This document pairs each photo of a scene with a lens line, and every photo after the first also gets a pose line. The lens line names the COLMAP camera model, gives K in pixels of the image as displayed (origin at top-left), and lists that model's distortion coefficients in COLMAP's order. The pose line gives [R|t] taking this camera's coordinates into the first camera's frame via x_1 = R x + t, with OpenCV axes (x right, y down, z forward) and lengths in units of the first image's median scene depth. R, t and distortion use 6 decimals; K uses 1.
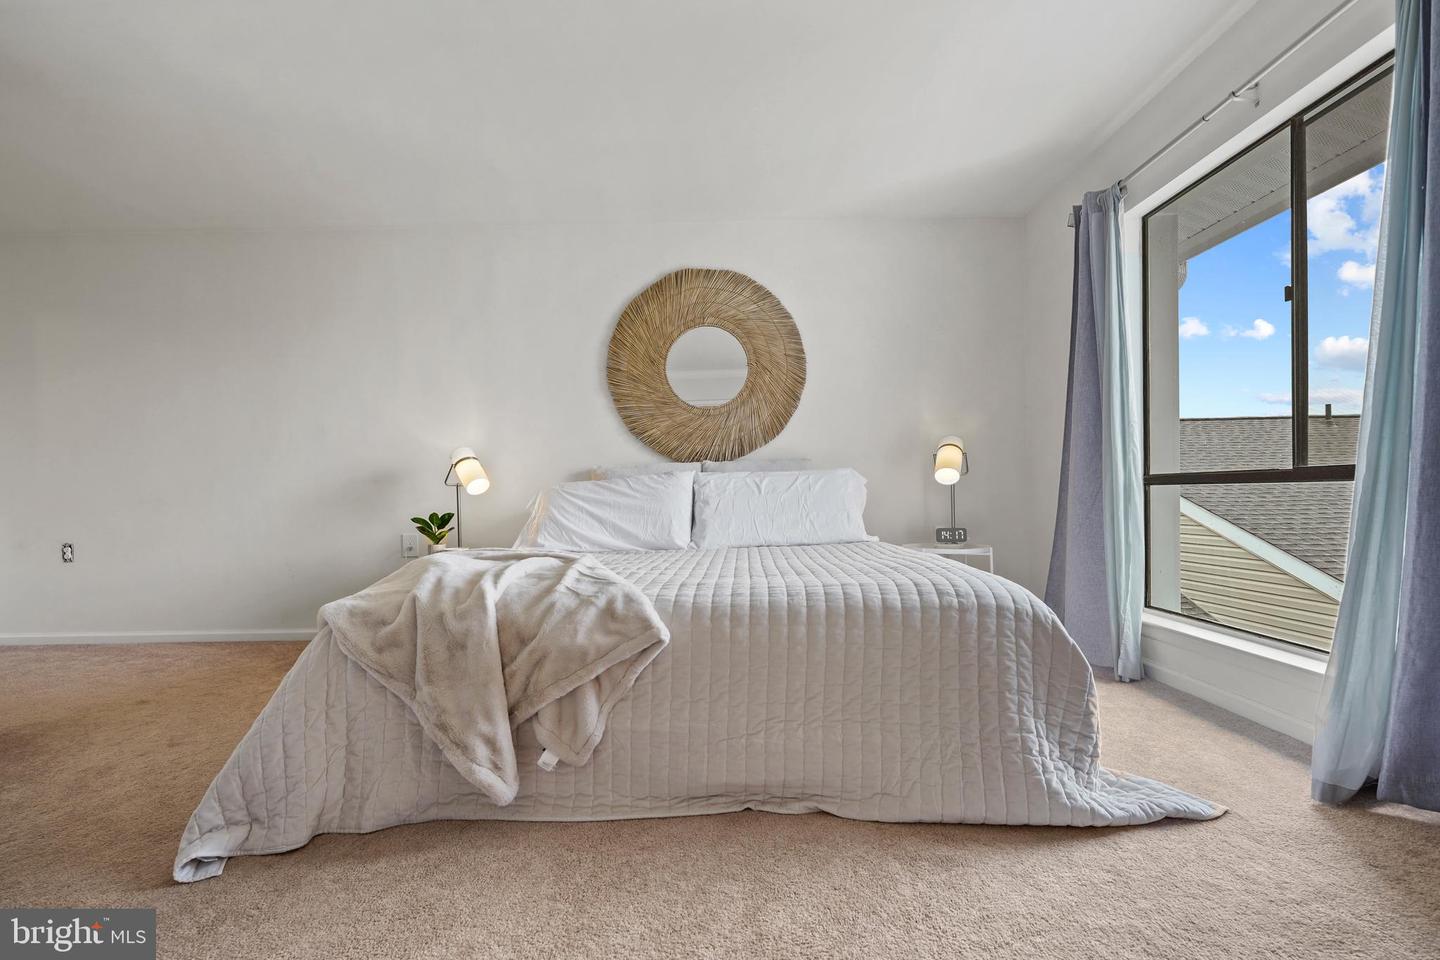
lens RADIAL K [[591.3, 0, 712.2], [0, 591.3, 509.5], [0, 0, 1]] dist [0.001847, -0.001460]
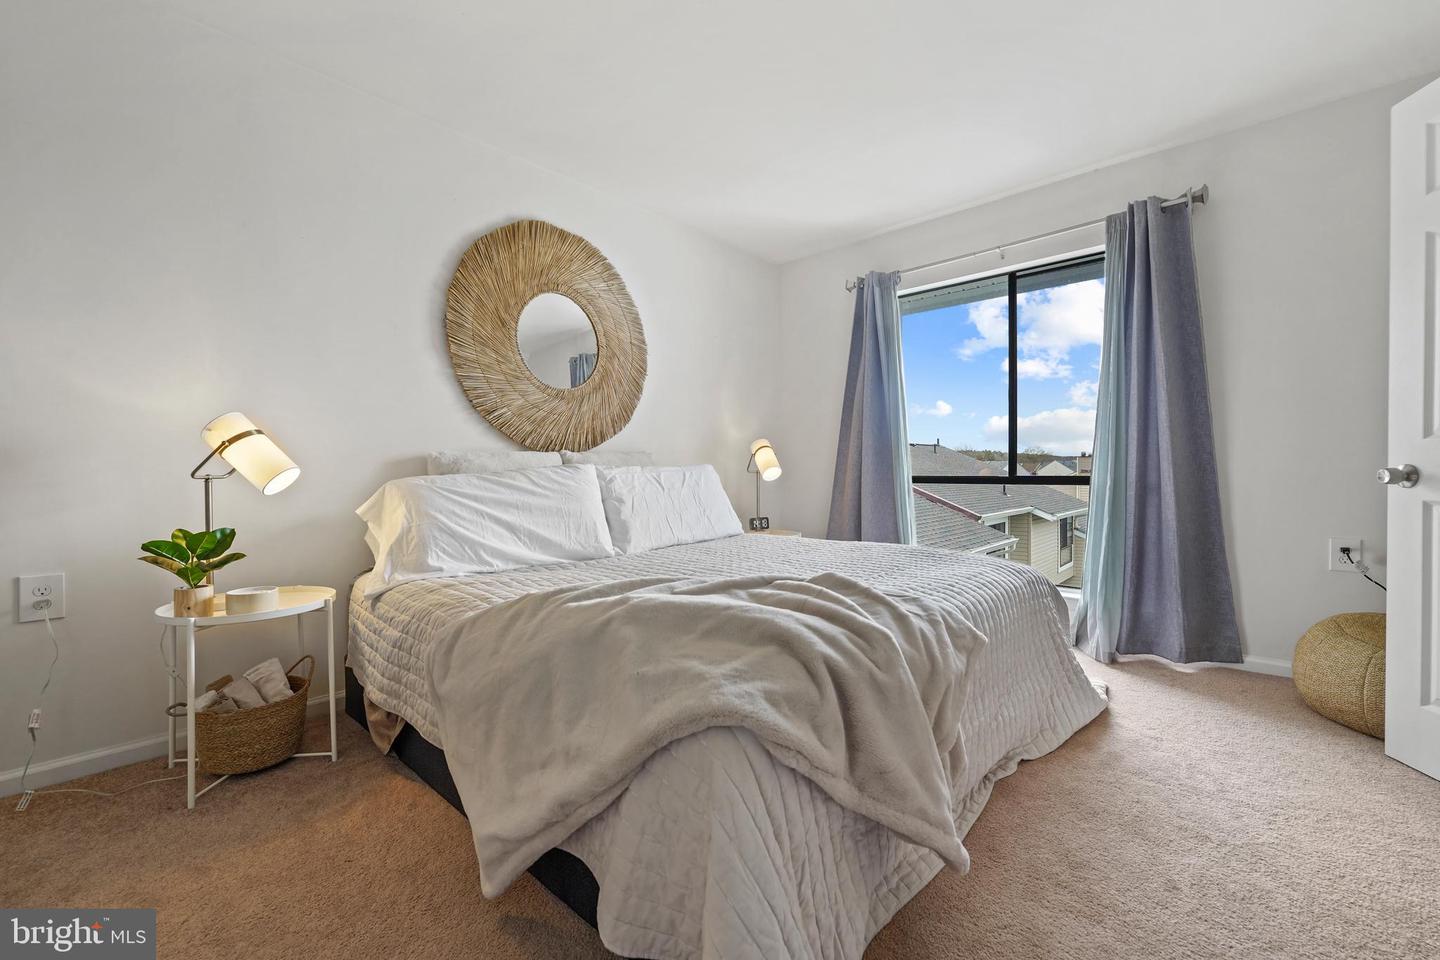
lens RADIAL K [[591.3, 0, 718.5], [0, 591.3, 479.8], [0, 0, 1]] dist [0.001847, -0.001460]
pose [[0.693367, 0.005218, 0.720566, -0.471377], [0.011502, 0.999766, -0.018307, -0.021845], [-0.720493, 0.020981, 0.693145, 0.244361]]
